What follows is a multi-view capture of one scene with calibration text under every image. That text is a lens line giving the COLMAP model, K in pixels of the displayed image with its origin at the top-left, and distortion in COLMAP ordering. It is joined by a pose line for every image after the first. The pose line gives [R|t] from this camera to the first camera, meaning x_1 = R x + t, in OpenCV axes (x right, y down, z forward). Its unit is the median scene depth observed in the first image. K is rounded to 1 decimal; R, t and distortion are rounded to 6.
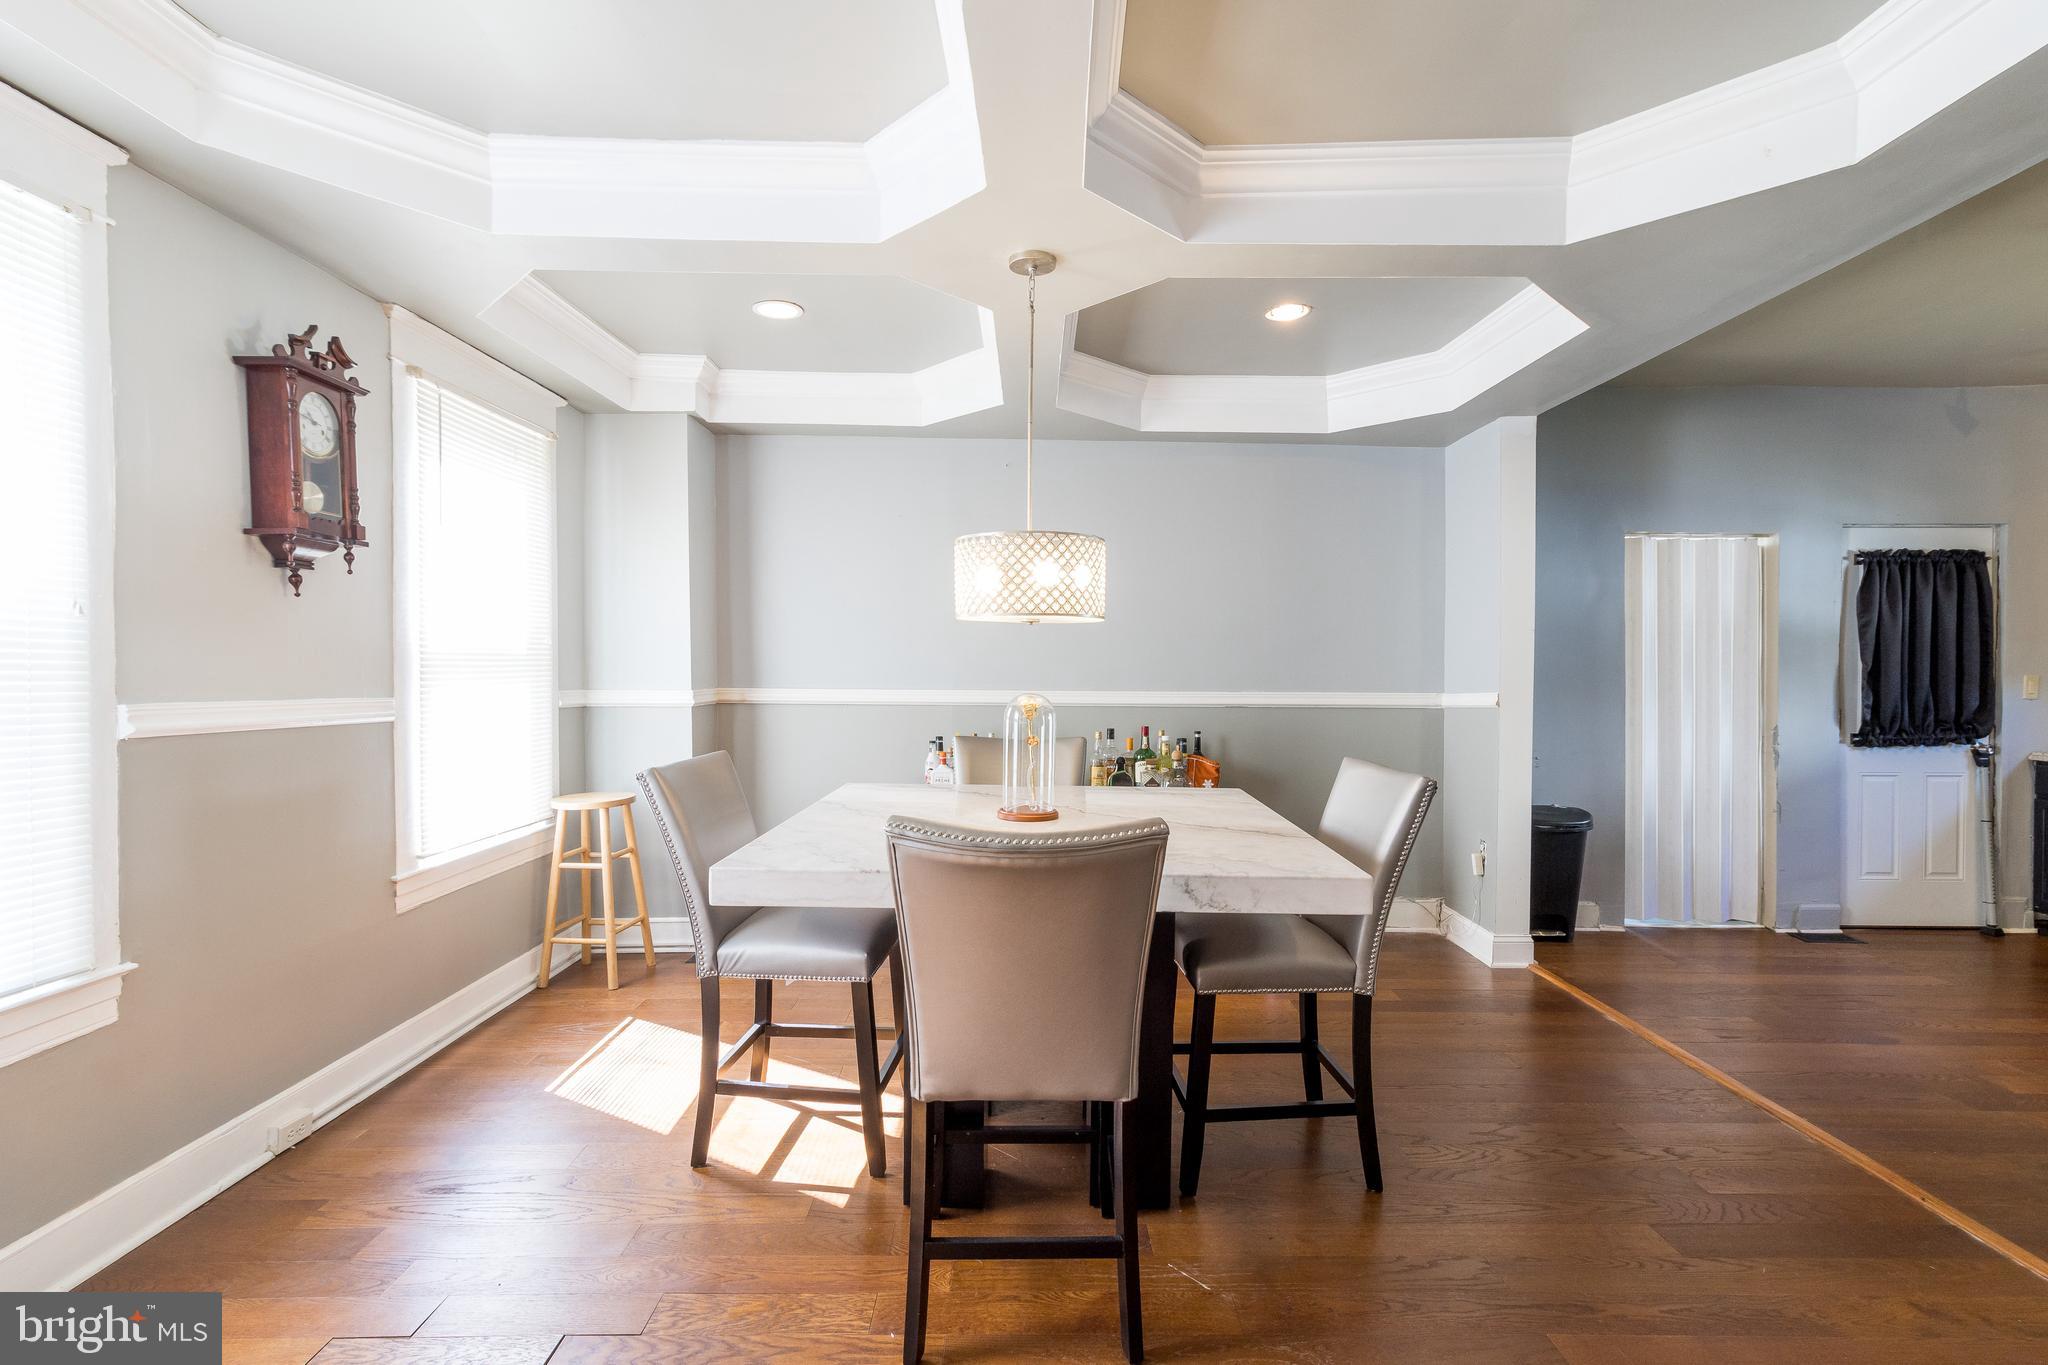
lens RADIAL K [[964.9, 0, 1033.3], [0, 964.9, 697.4], [0, 0, 1]] dist [0.016454, -0.000194]
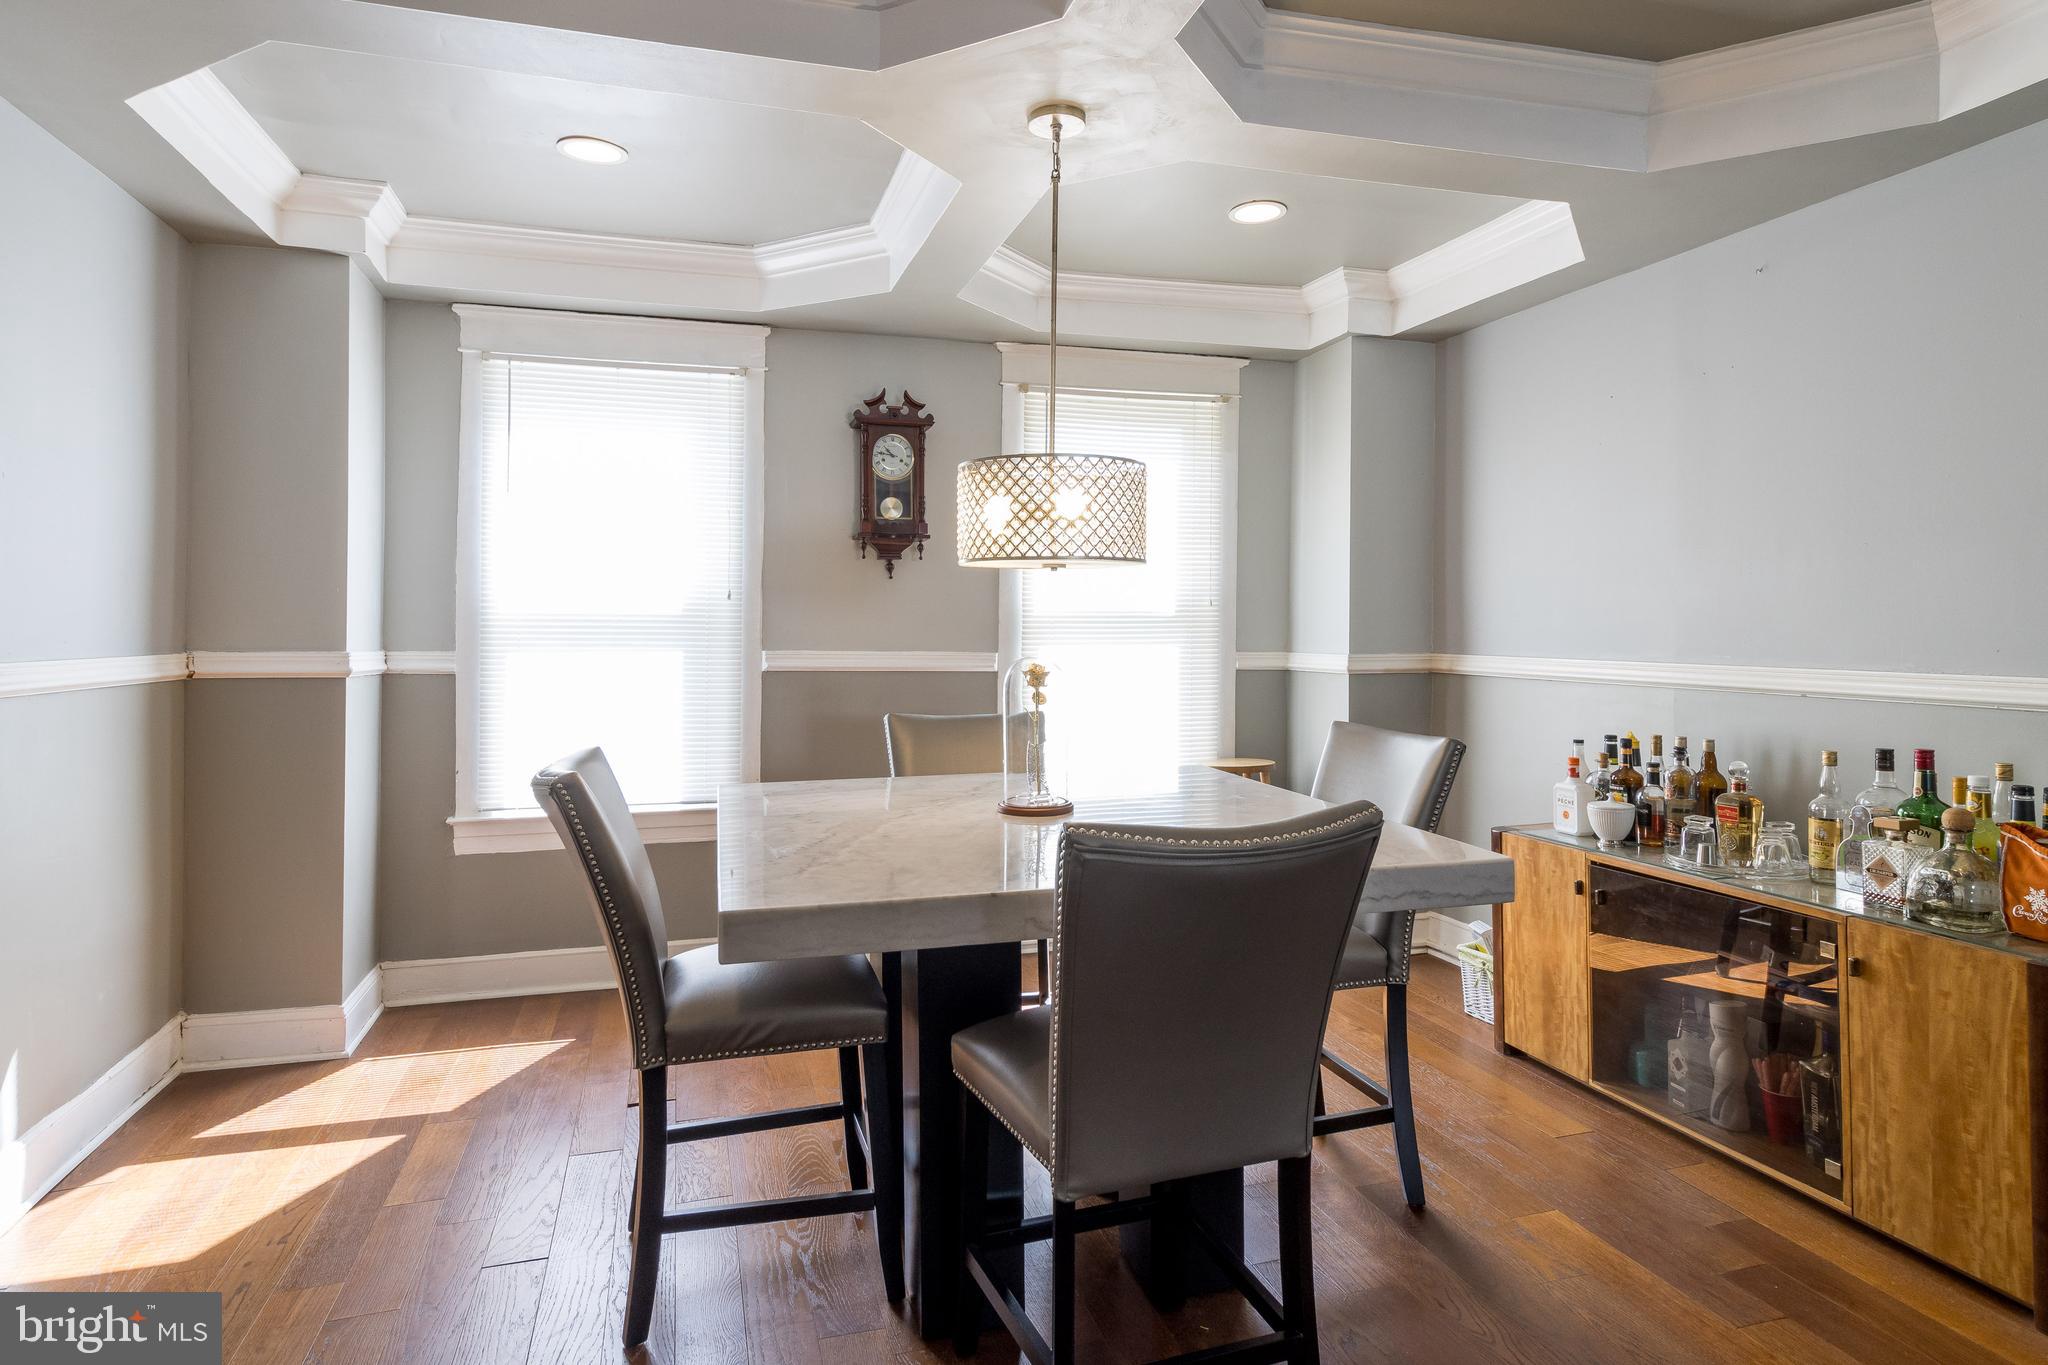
lens RADIAL K [[1171.4, 0, 1022.3], [0, 1171.4, 629.3], [0, 0, 1]] dist [0.043427, 0.000005]
pose [[0.275765, -0.007777, -0.961194, 0.923559], [-0.028040, 0.999477, -0.016131, -0.007957], [0.960816, 0.031401, 0.275403, 0.702676]]
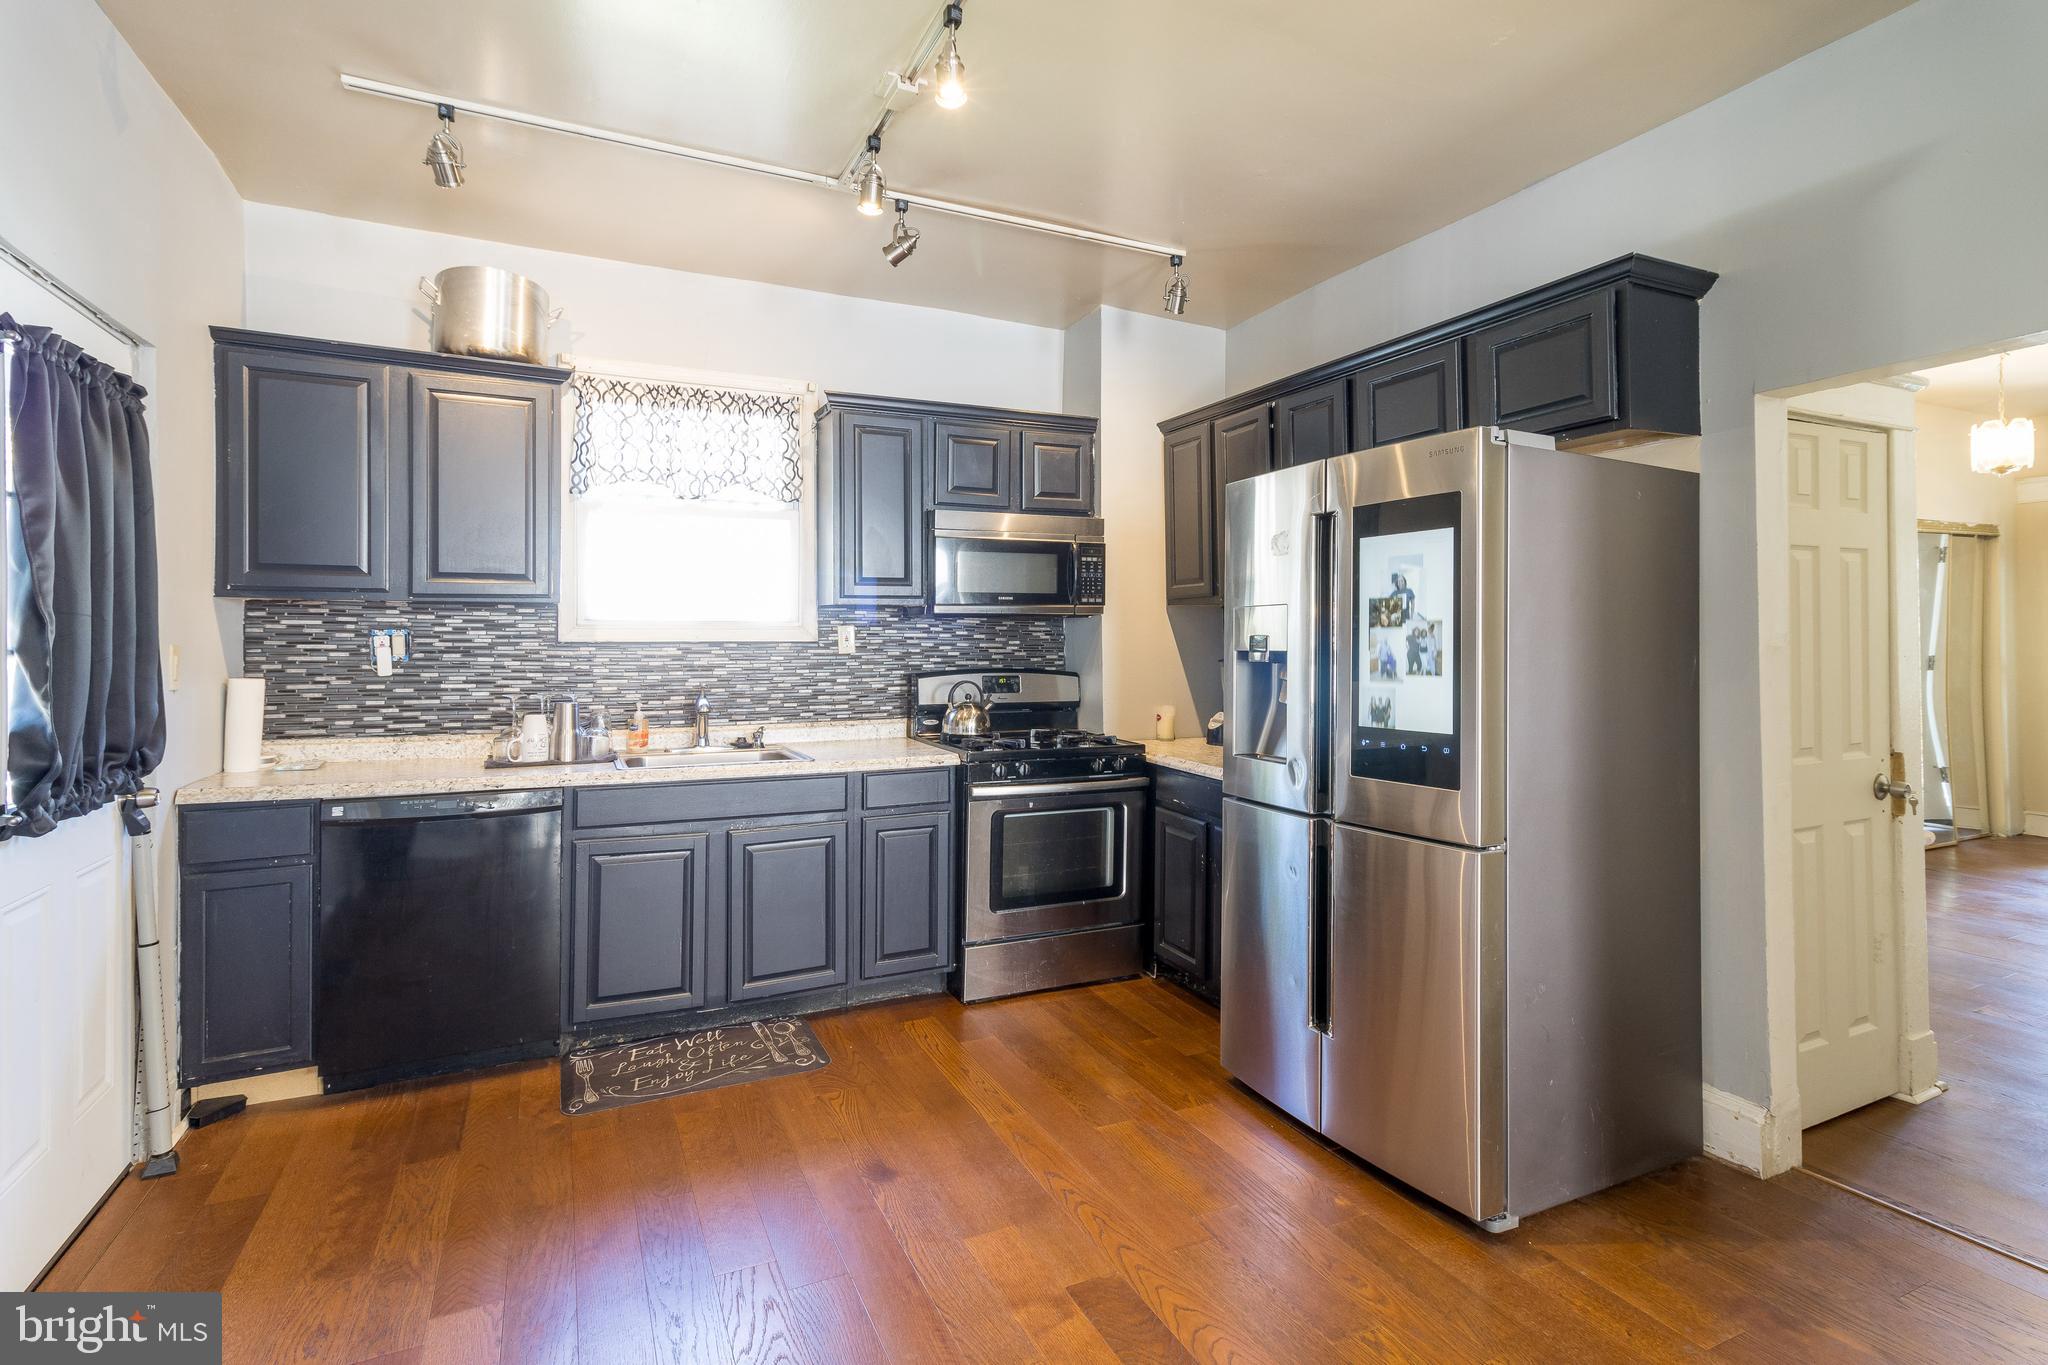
lens RADIAL K [[975.0, 0, 1032.5], [0, 975.0, 625.4], [0, 0, 1]] dist [0.003085, 0.000611]
pose [[-0.432018, 0.010103, 0.901808, 0.606444], [0.022985, 0.999736, -0.000189, -0.039766], [-0.901572, 0.020646, -0.432137, 1.446832]]
